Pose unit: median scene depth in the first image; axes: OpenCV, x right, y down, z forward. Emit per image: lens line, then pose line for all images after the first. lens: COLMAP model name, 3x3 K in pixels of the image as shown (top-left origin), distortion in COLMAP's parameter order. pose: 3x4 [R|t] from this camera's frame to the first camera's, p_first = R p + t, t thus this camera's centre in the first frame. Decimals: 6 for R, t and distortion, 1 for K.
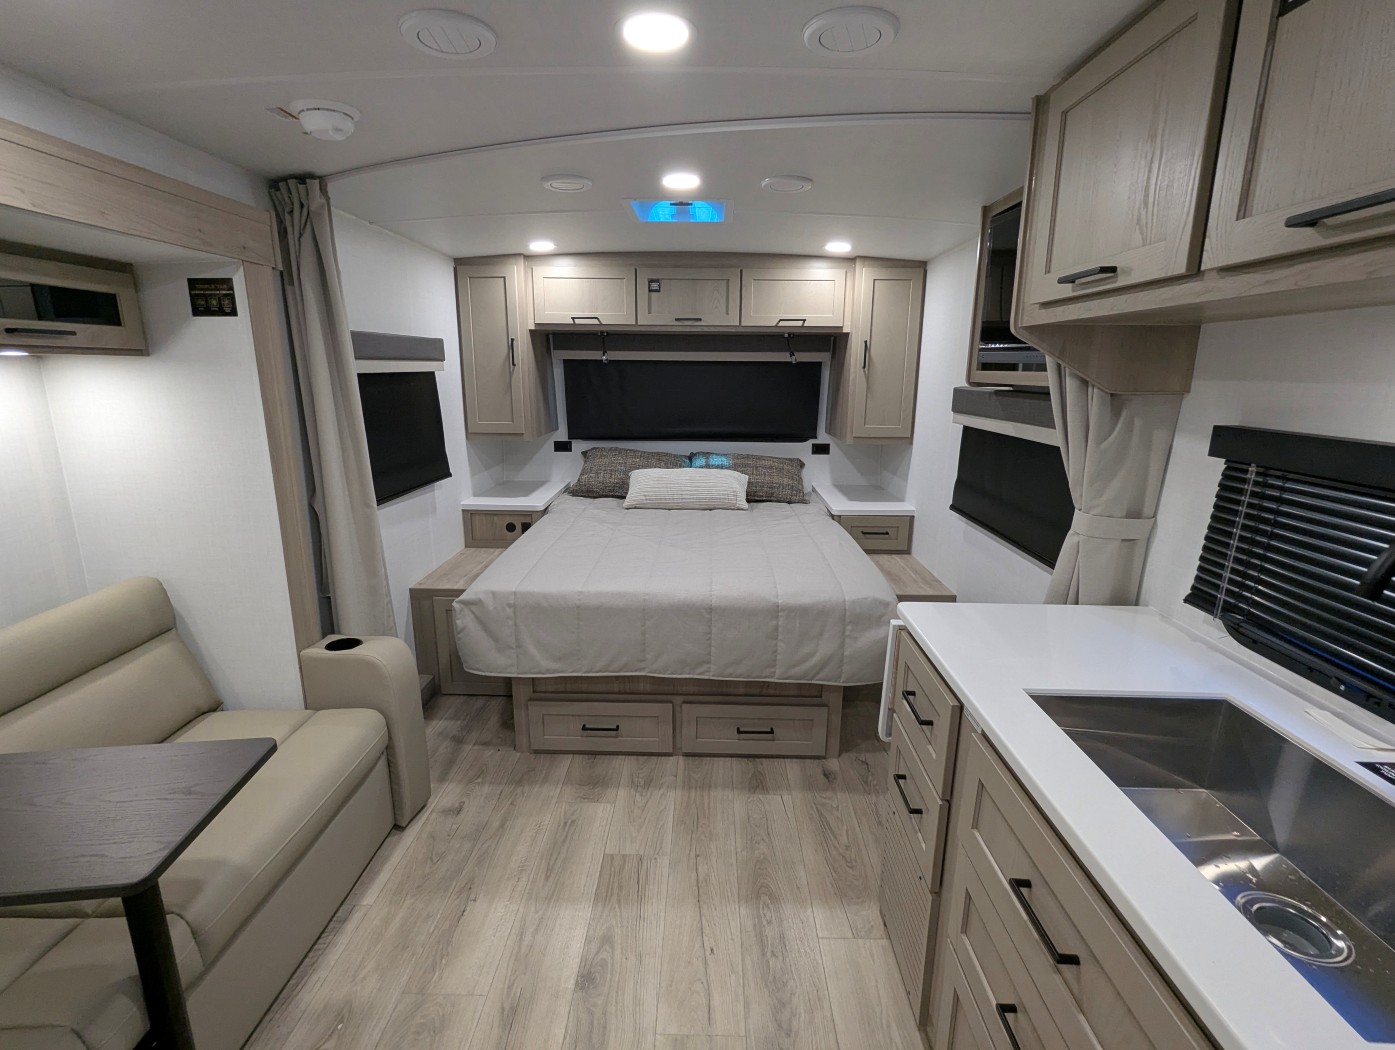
lens RADIAL K [[663.8, 0, 697.2], [0, 663.8, 526.6], [0, 0, 1]] dist [-0.002760, 0.002220]
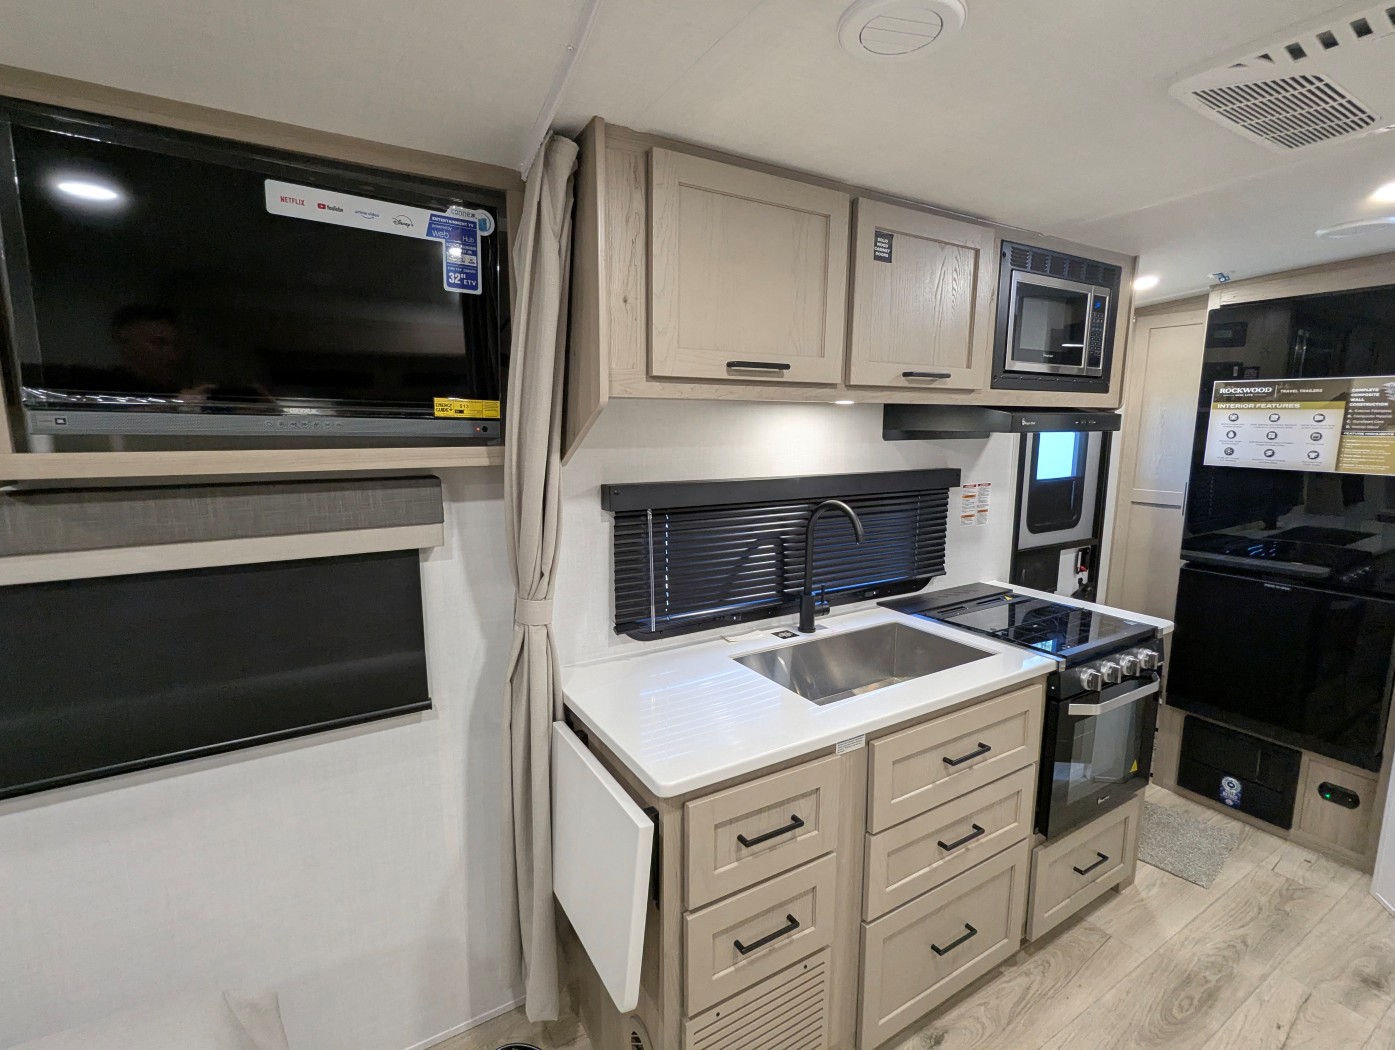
lens RADIAL K [[663.8, 0, 697.2], [0, 663.8, 524.9], [0, 0, 1]] dist [-0.002760, 0.002220]
pose [[-0.540354, -0.140460, 0.829632, -0.179139], [0.186416, 0.941485, 0.280813, -0.233824], [-0.820528, 0.306395, -0.482551, 0.875878]]
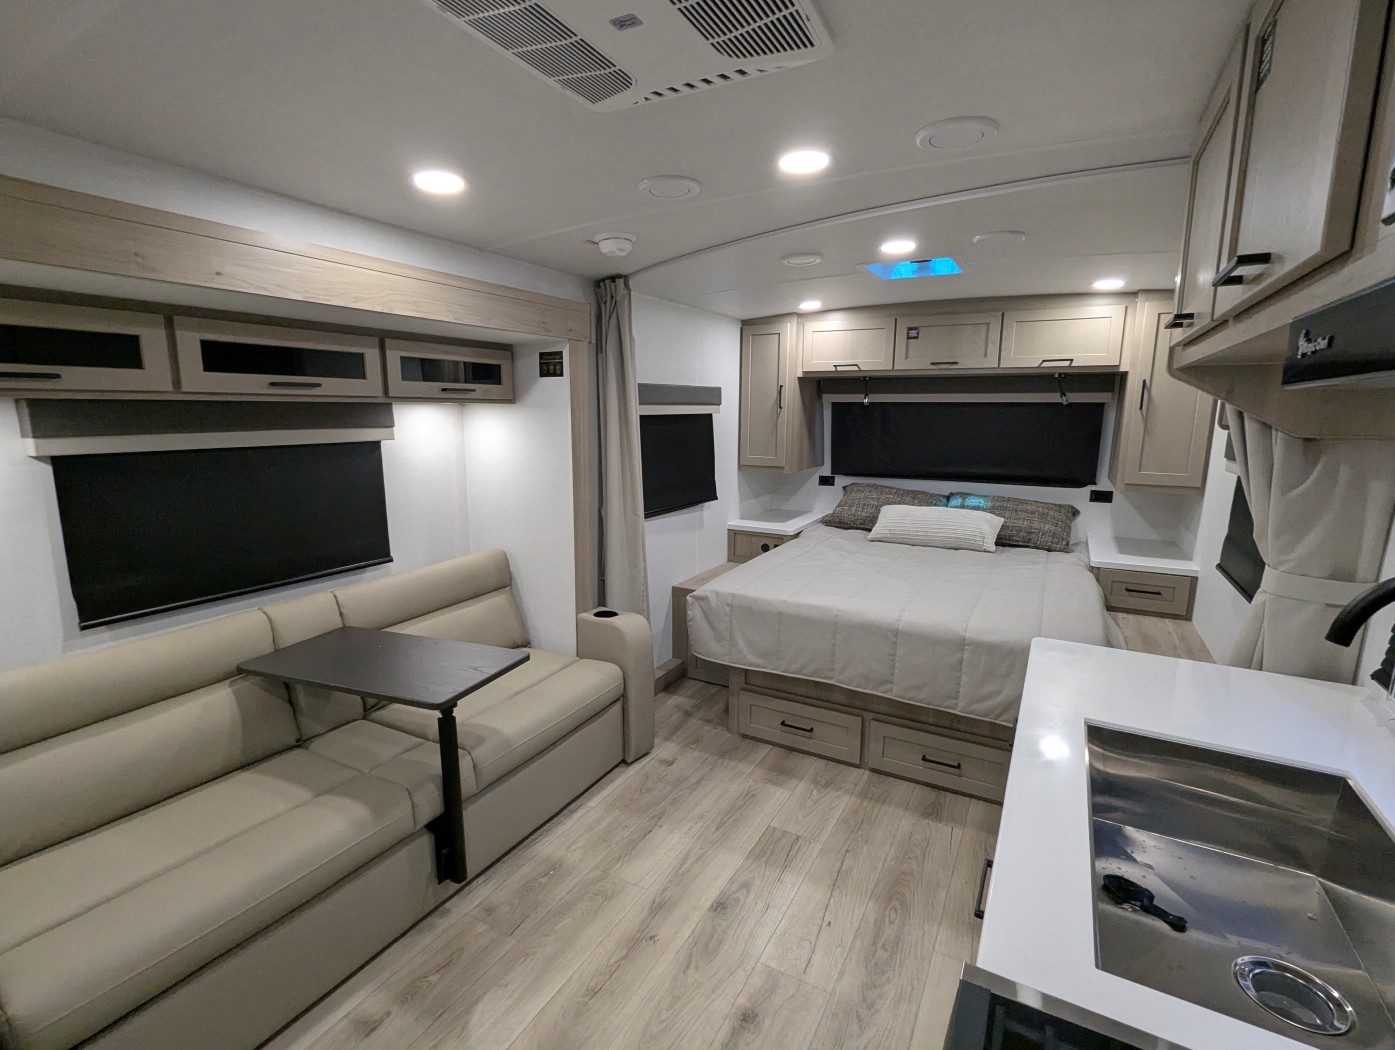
lens RADIAL K [[663.8, 0, 696.6], [0, 663.8, 525.3], [0, 0, 1]] dist [-0.002760, 0.002220]
pose [[0.884184, 0.077340, -0.460692, 0.215043], [-0.105453, 0.993788, -0.035557, 0.024825], [0.455081, 0.080020, 0.886847, -0.111890]]
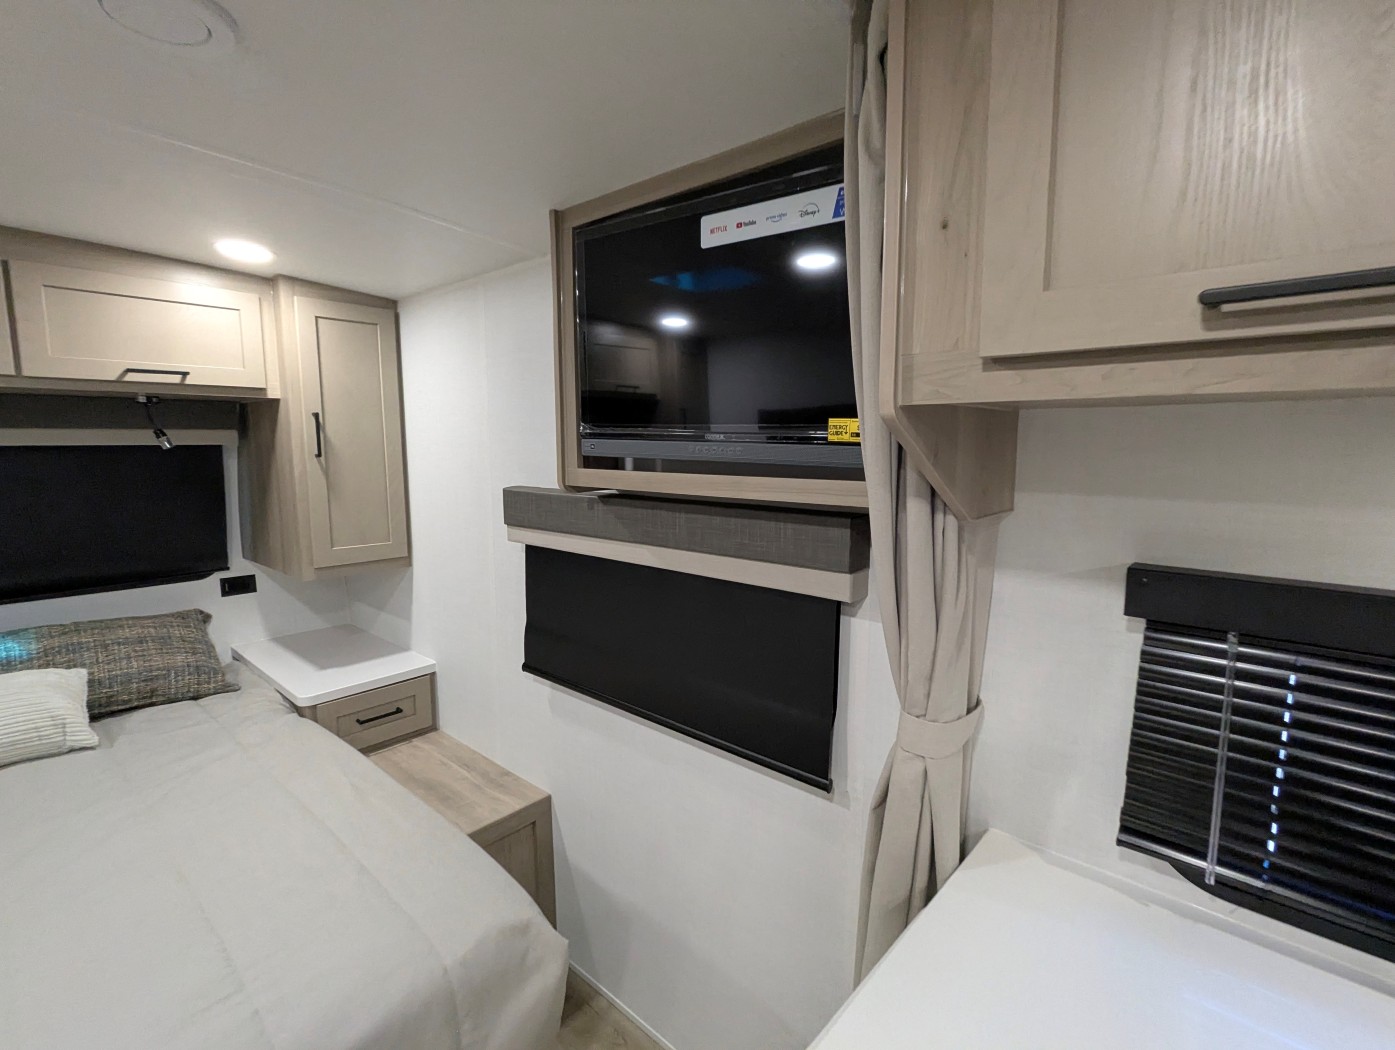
lens RADIAL K [[663.8, 0, 695.9], [0, 663.8, 522.8], [0, 0, 1]] dist [-0.002760, 0.002220]
pose [[0.653780, -0.100722, 0.749951, 0.021795], [0.180039, 0.983345, -0.024884, -0.152019], [-0.734954, 0.151289, 0.661025, 0.524640]]
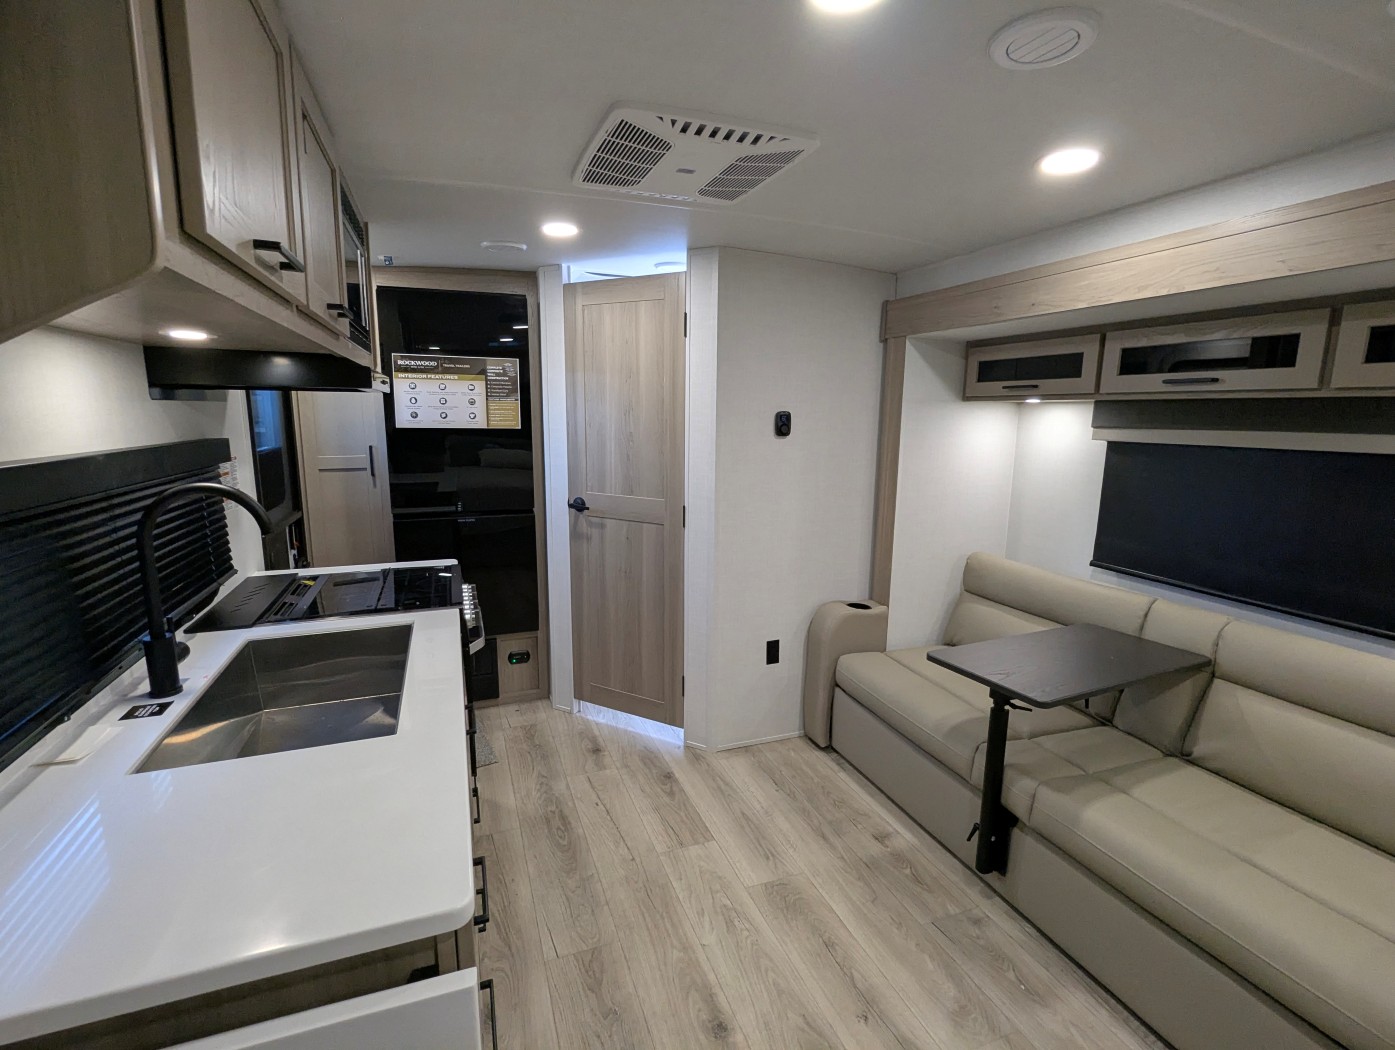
lens RADIAL K [[663.8, 0, 697.9], [0, 663.8, 525.6], [0, 0, 1]] dist [-0.002760, 0.002220]
pose [[-0.930370, 0.048189, -0.363441, 0.222619], [-0.098428, 0.922099, 0.374227, -0.215389], [0.353162, 0.383942, -0.853150, 0.960271]]
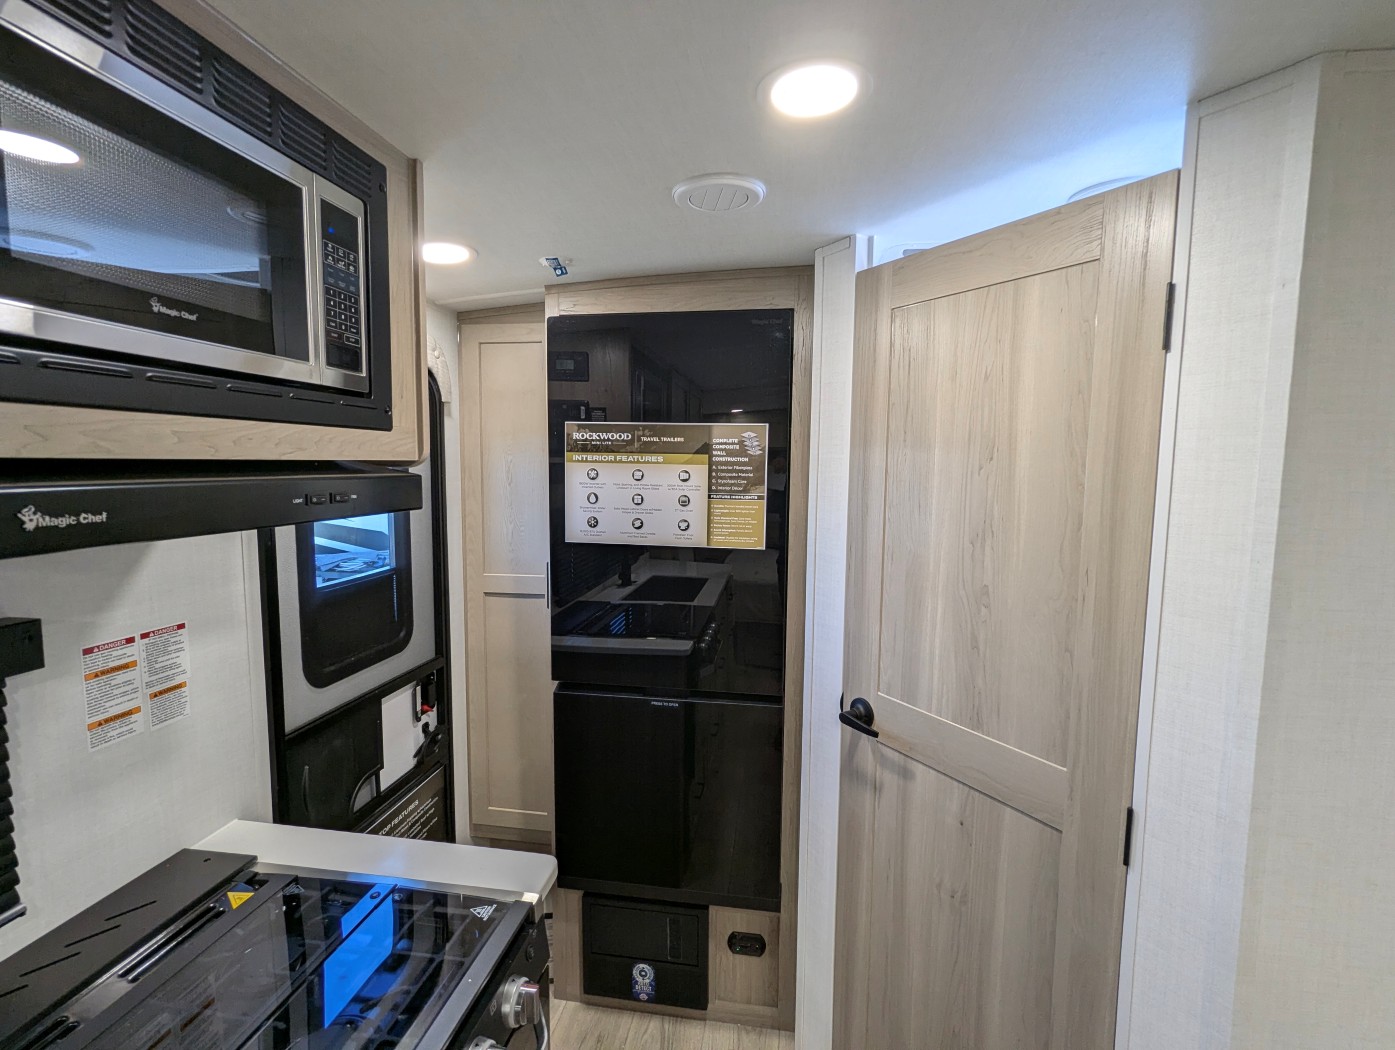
lens RADIAL K [[663.8, 0, 696.2], [0, 663.8, 526.2], [0, 0, 1]] dist [-0.002760, 0.002220]
pose [[-0.989920, -0.030246, 0.138360, 0.039022], [0.015445, 0.948048, 0.317752, -0.118421], [-0.140783, 0.316686, -0.938025, 0.314584]]
